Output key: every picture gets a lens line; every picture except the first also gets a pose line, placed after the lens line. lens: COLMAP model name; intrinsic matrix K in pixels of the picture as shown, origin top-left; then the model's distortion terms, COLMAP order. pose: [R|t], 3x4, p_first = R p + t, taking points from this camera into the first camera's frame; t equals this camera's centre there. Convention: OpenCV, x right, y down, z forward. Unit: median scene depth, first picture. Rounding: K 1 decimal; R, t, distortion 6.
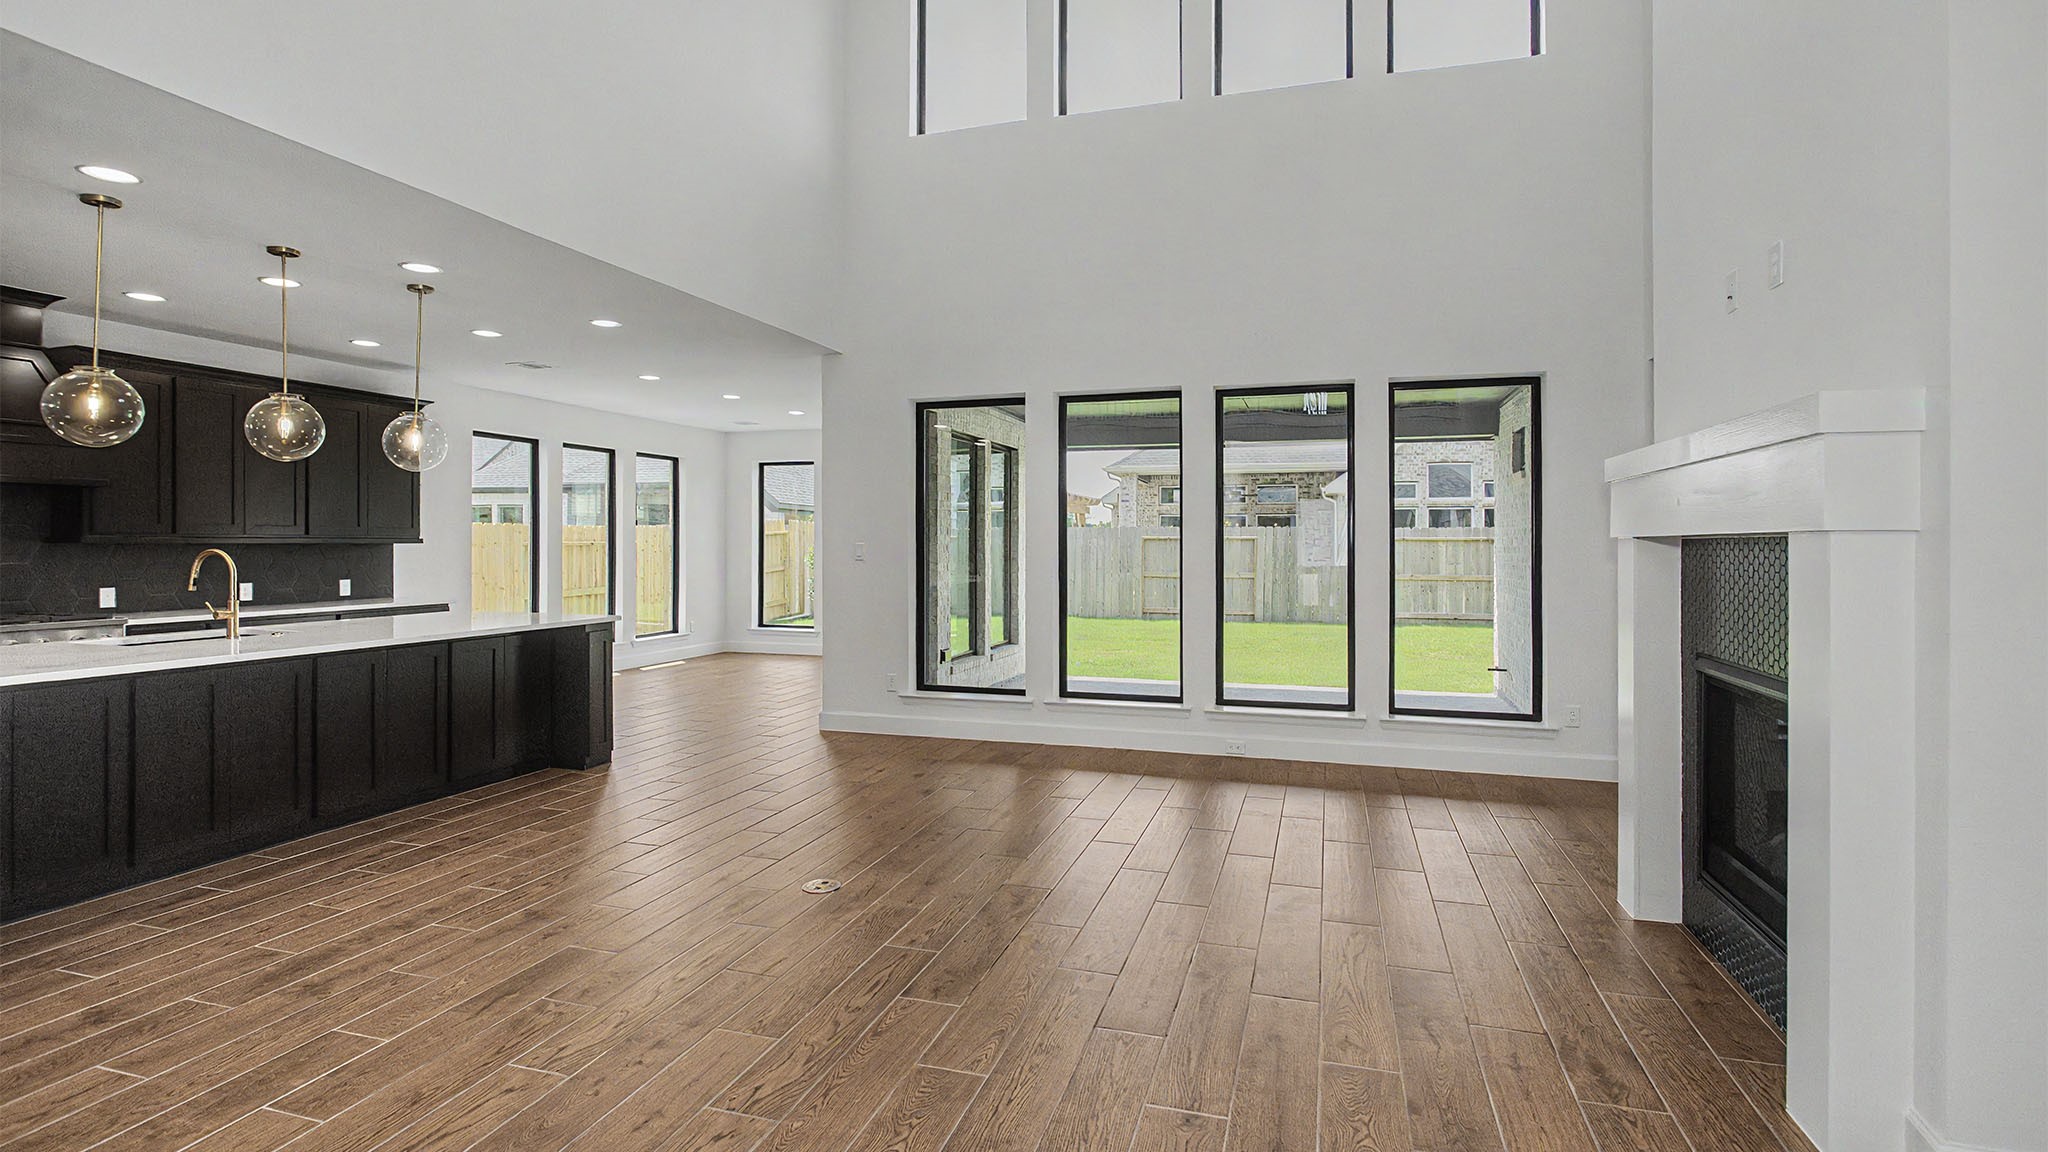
lens RADIAL K [[964.9, 0, 1040.1], [0, 964.9, 539.7], [0, 0, 1]] dist [-0.012066, 0.001705]
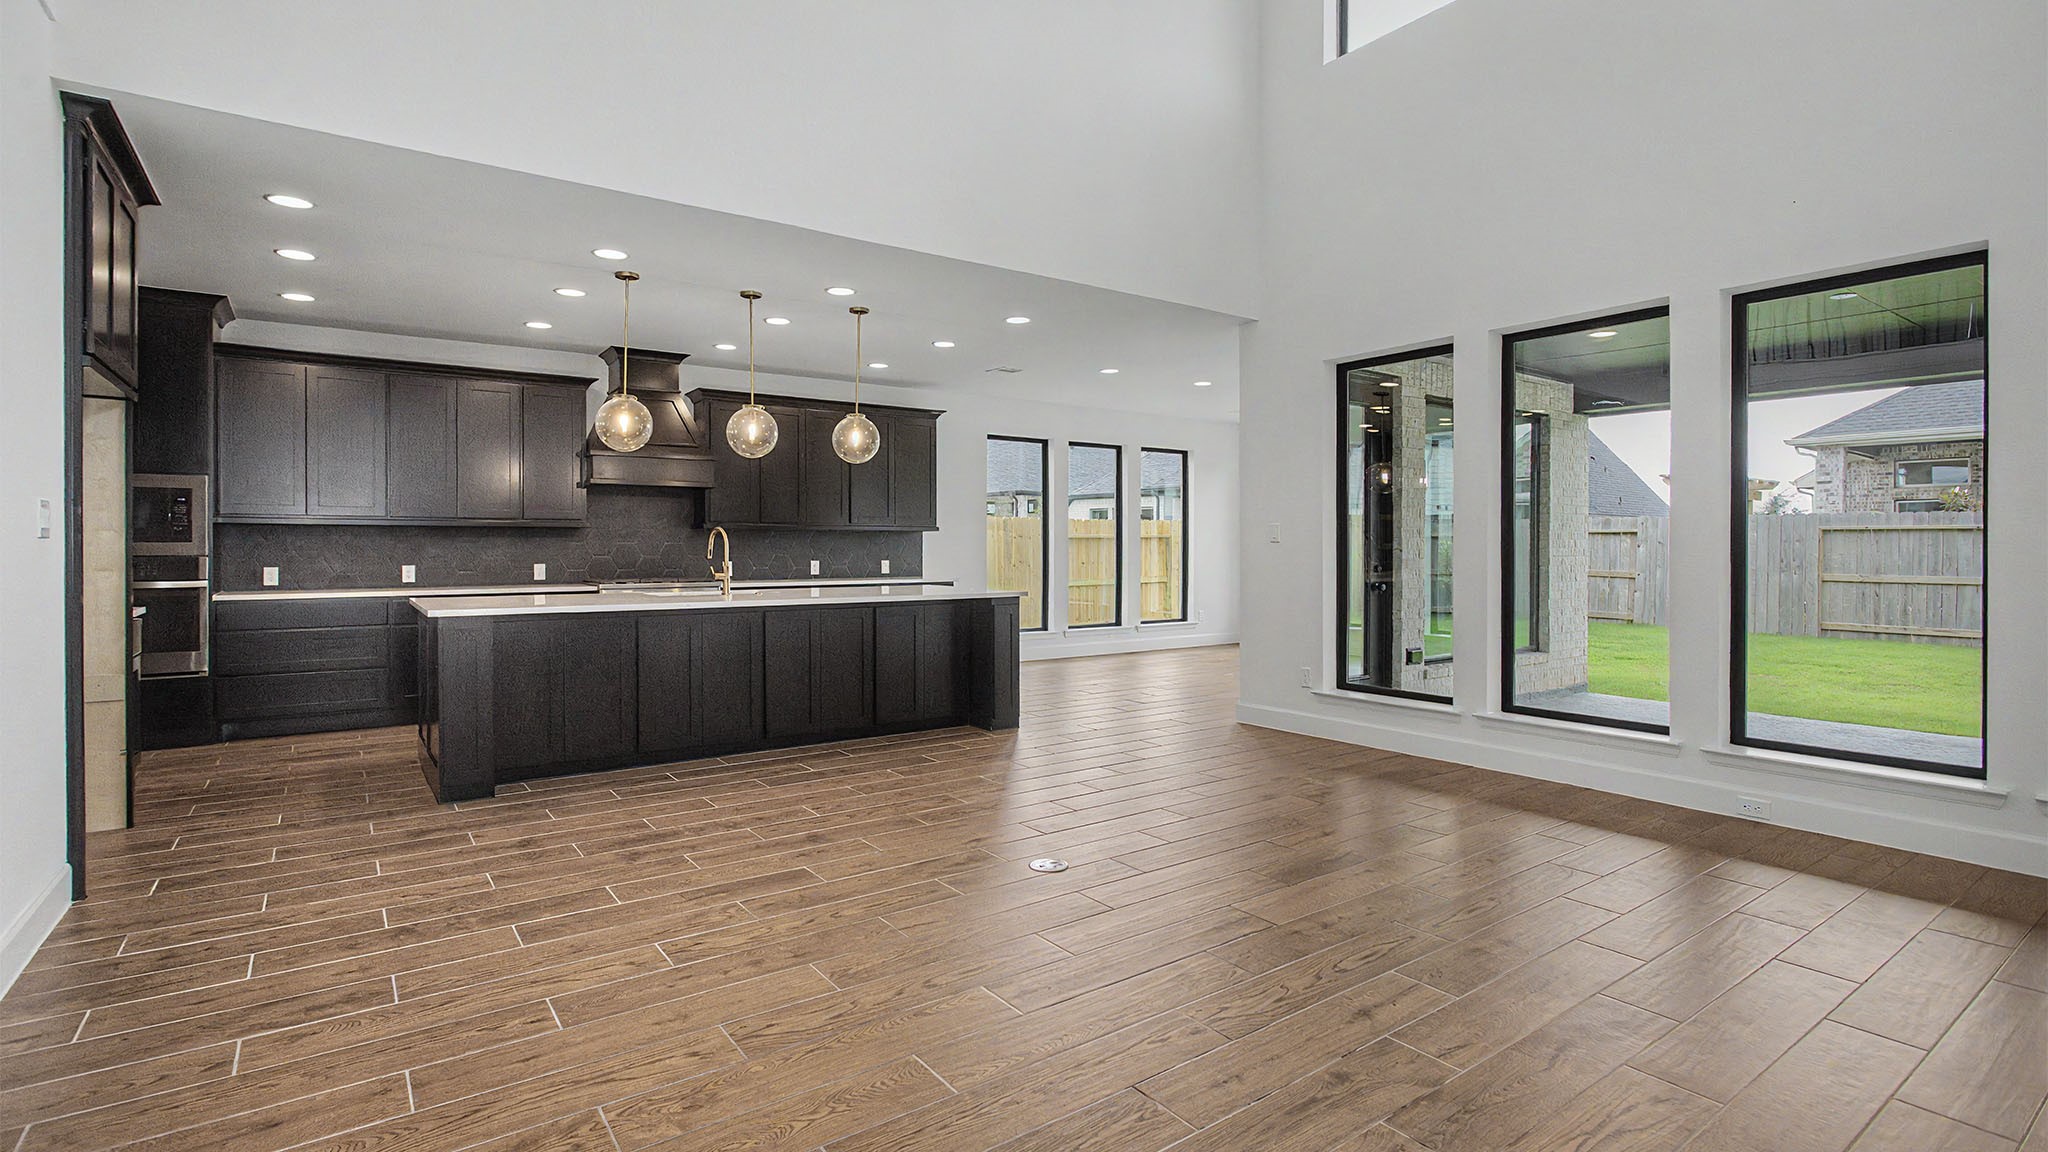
lens RADIAL K [[964.9, 0, 1015.8], [0, 964.9, 556.8], [0, 0, 1]] dist [-0.012066, 0.001705]
pose [[0.793675, 0.006249, -0.608310, 0.184850], [0.003142, 0.999892, 0.014371, 0.021844], [0.608334, -0.013317, 0.793569, 0.125605]]
